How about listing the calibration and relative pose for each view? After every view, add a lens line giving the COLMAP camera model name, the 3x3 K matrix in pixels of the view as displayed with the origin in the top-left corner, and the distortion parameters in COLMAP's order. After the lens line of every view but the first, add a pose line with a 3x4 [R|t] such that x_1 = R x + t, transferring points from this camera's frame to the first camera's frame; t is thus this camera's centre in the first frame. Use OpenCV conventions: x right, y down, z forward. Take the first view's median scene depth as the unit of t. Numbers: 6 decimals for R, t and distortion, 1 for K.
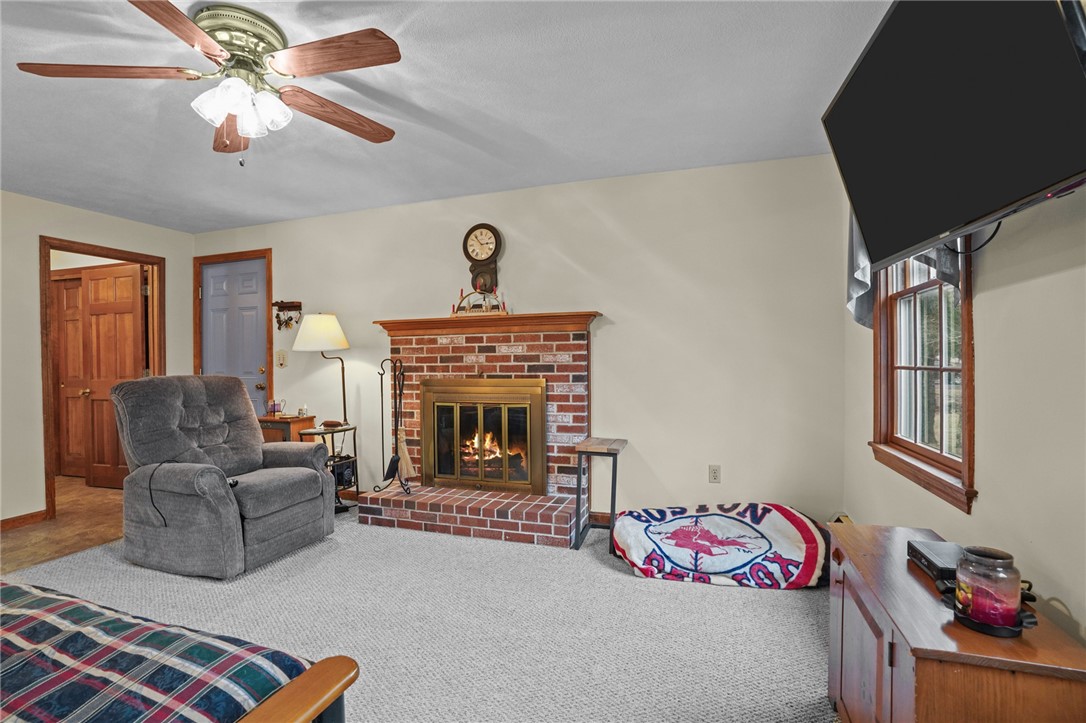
lens RADIAL K [[507.0, 0, 543.0], [0, 507.0, 361.5], [0, 0, 1]] dist [-0.074713, 0.022497]
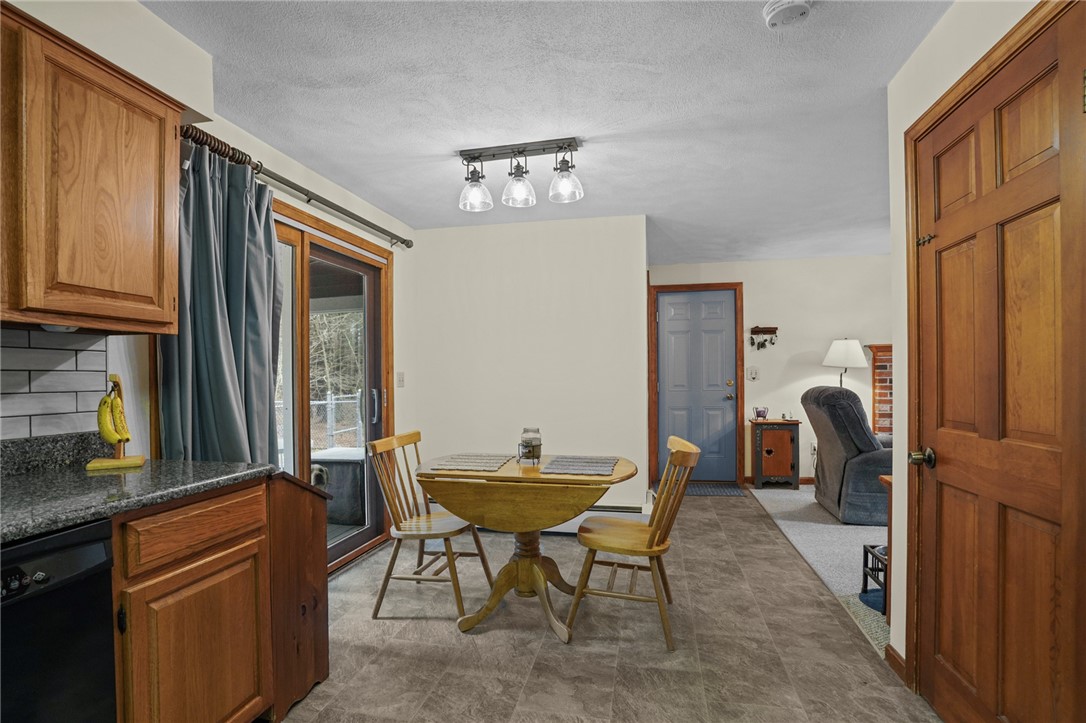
lens RADIAL K [[506.1, 0, 542.0], [0, 506.1, 377.9], [0, 0, 1]] dist [-0.070672, 0.019151]
pose [[0.994880, -0.001775, 0.101050, -1.399707], [0.002077, 0.999994, -0.002880, 0.009991], [-0.101044, 0.003075, 0.994877, -0.207357]]
